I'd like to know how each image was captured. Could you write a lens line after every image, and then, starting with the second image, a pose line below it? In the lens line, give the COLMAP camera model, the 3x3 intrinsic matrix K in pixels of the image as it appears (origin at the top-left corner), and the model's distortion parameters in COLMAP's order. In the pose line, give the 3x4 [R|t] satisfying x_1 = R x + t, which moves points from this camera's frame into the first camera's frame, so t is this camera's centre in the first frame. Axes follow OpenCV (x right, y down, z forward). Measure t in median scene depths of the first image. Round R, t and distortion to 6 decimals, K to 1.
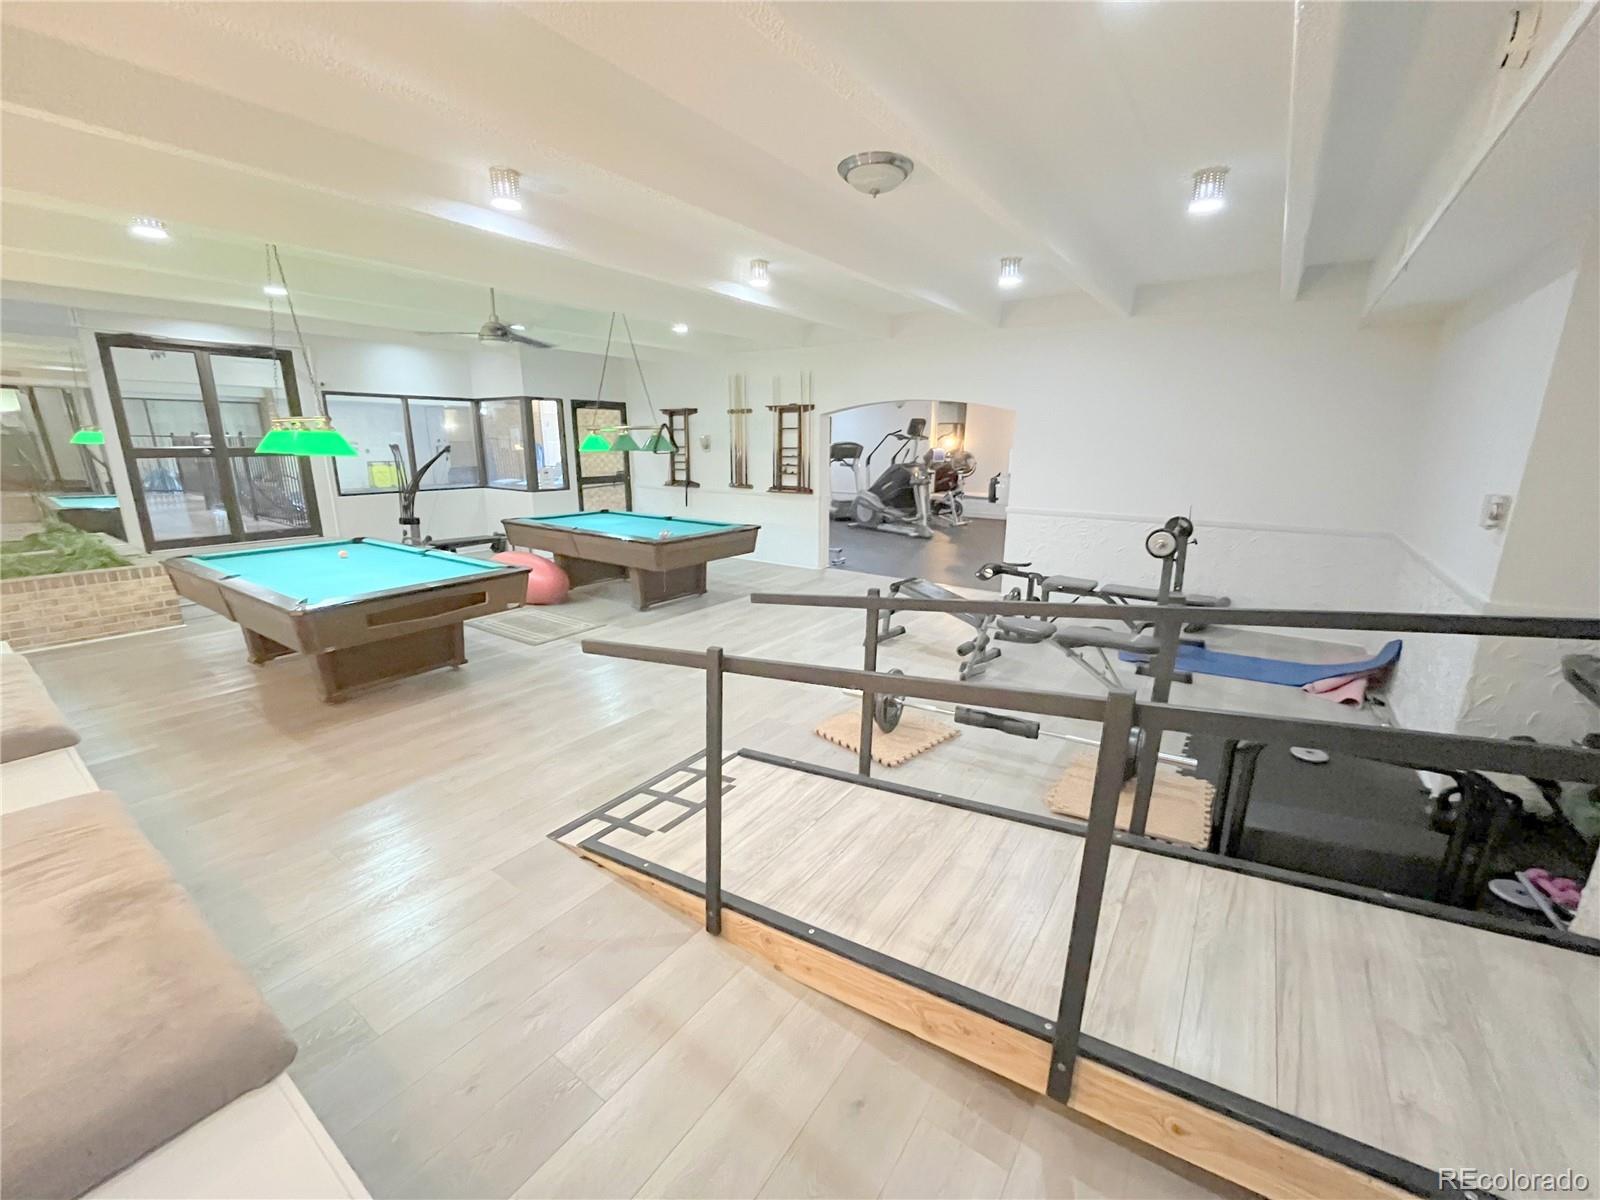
lens RADIAL K [[647.8, 0, 800.0], [0, 647.8, 600.0], [0, 0, 1]] dist [-0.002407, -0.000598]
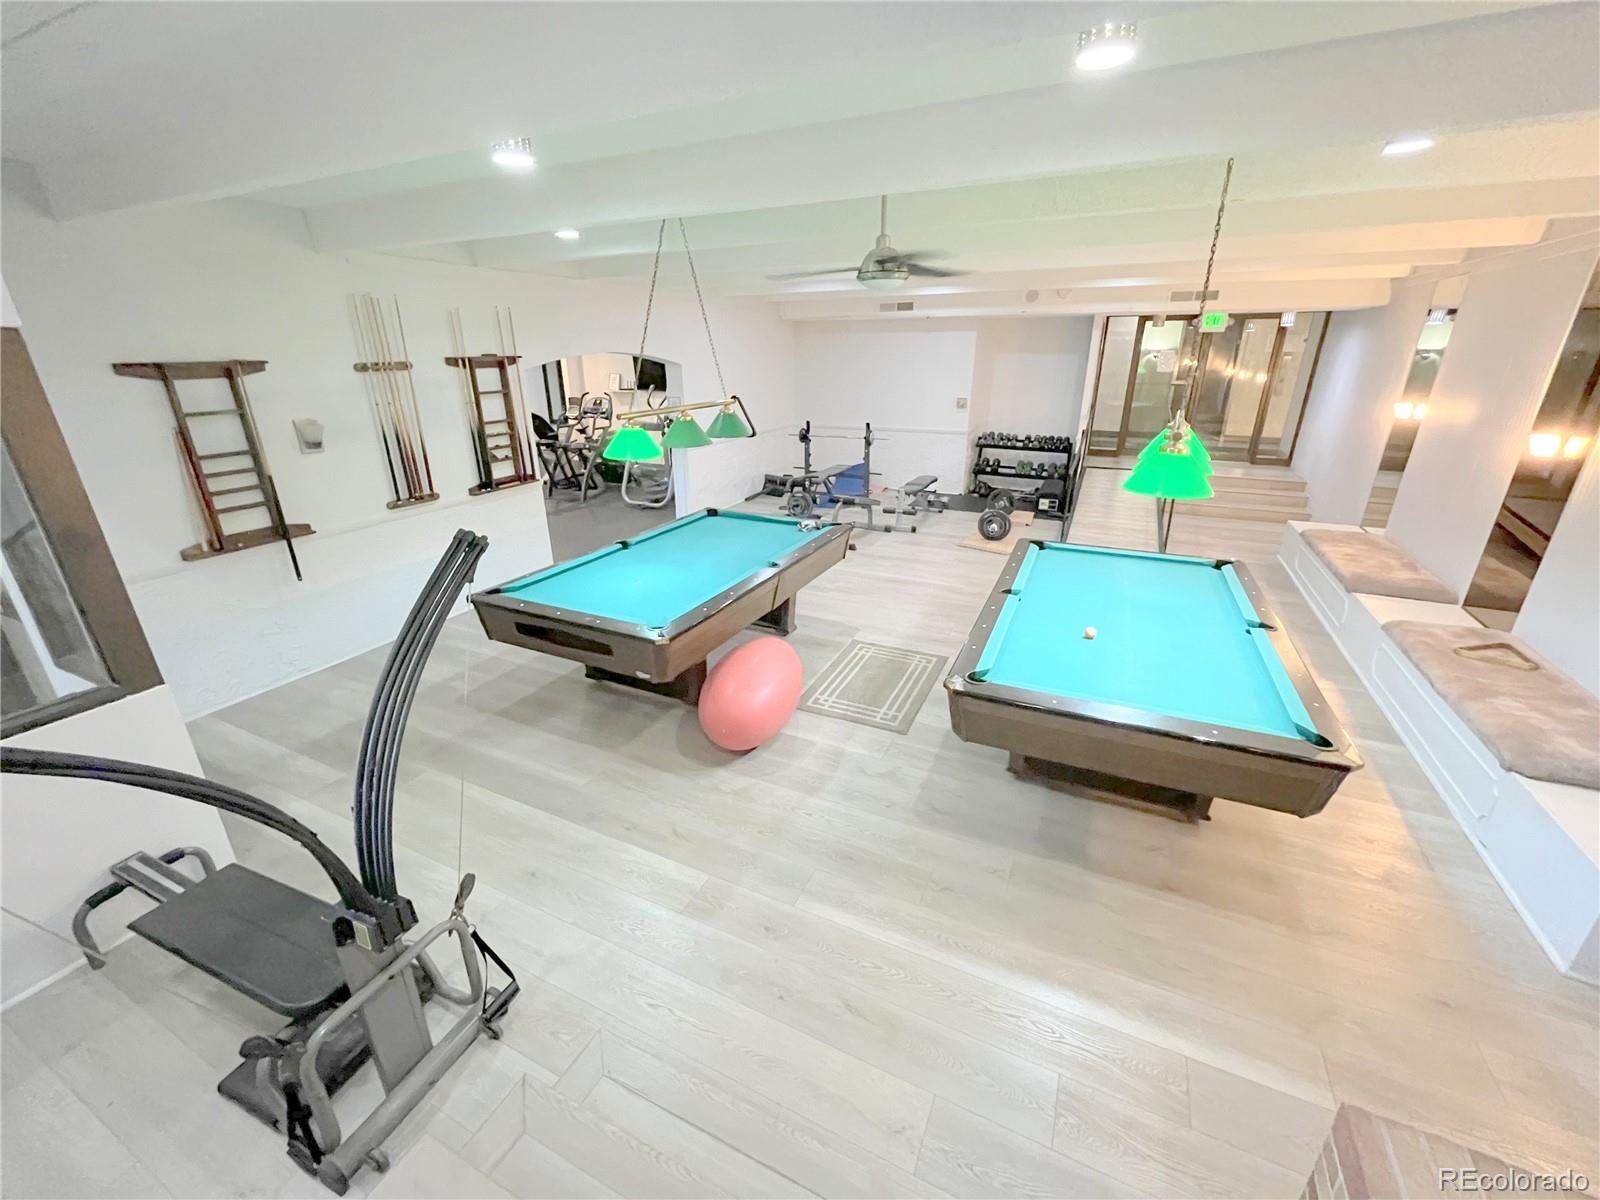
lens RADIAL K [[643.8, 0, 800.4], [0, 643.8, 590.4], [0, 0, 1]] dist [0.029437, -0.011763]
pose [[-0.173934, -0.351366, 0.919940, -0.743124], [0.244145, 0.889627, 0.385949, -0.257649], [-0.954013, 0.291728, -0.068953, 0.782814]]
